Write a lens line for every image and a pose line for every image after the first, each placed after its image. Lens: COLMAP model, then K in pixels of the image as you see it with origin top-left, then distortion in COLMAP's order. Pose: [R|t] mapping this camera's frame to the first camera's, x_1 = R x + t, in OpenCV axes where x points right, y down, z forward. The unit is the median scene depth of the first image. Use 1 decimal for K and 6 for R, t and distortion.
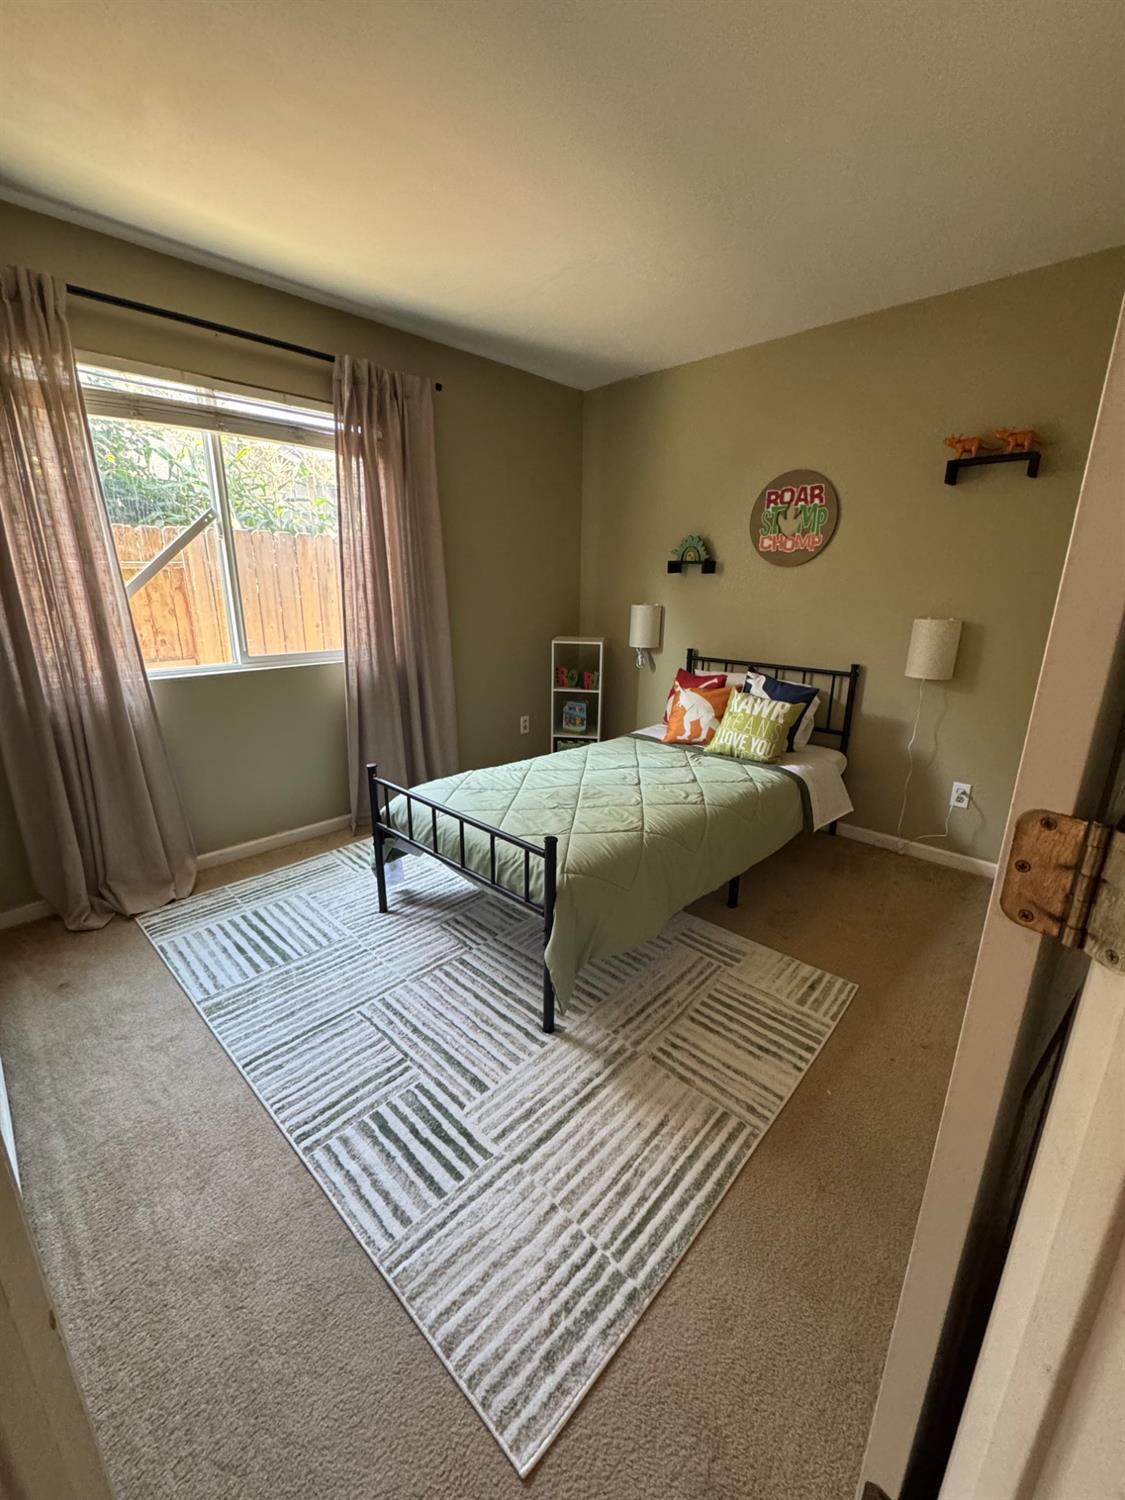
lens RADIAL K [[601.4, 0, 562.1], [0, 601.4, 749.1], [0, 0, 1]] dist [-0.000775, 0.000047]
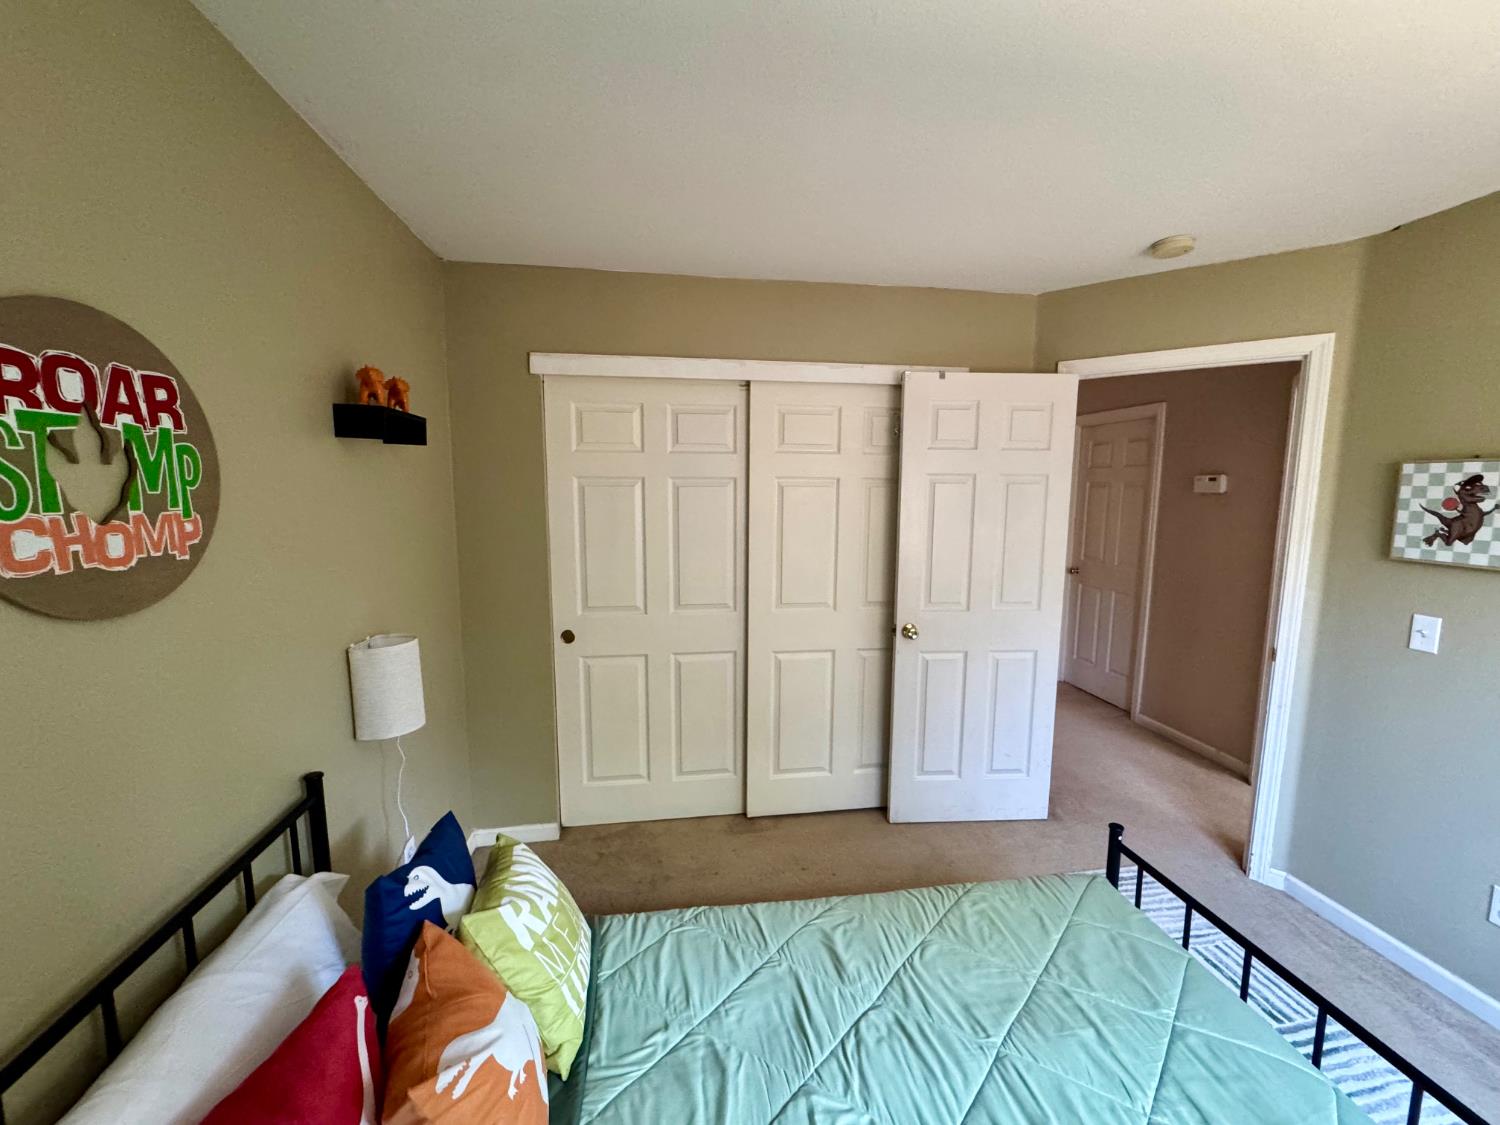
lens RADIAL K [[601.6, 0, 750.0], [0, 601.6, 563.2], [0, 0, 1]] dist [0.000311, 0.000042]
pose [[-0.791754, -0.089641, 0.604227, -0.054948], [0.154432, 0.927663, 0.339987, -0.397480], [-0.590996, 0.362498, -0.720638, 1.066568]]
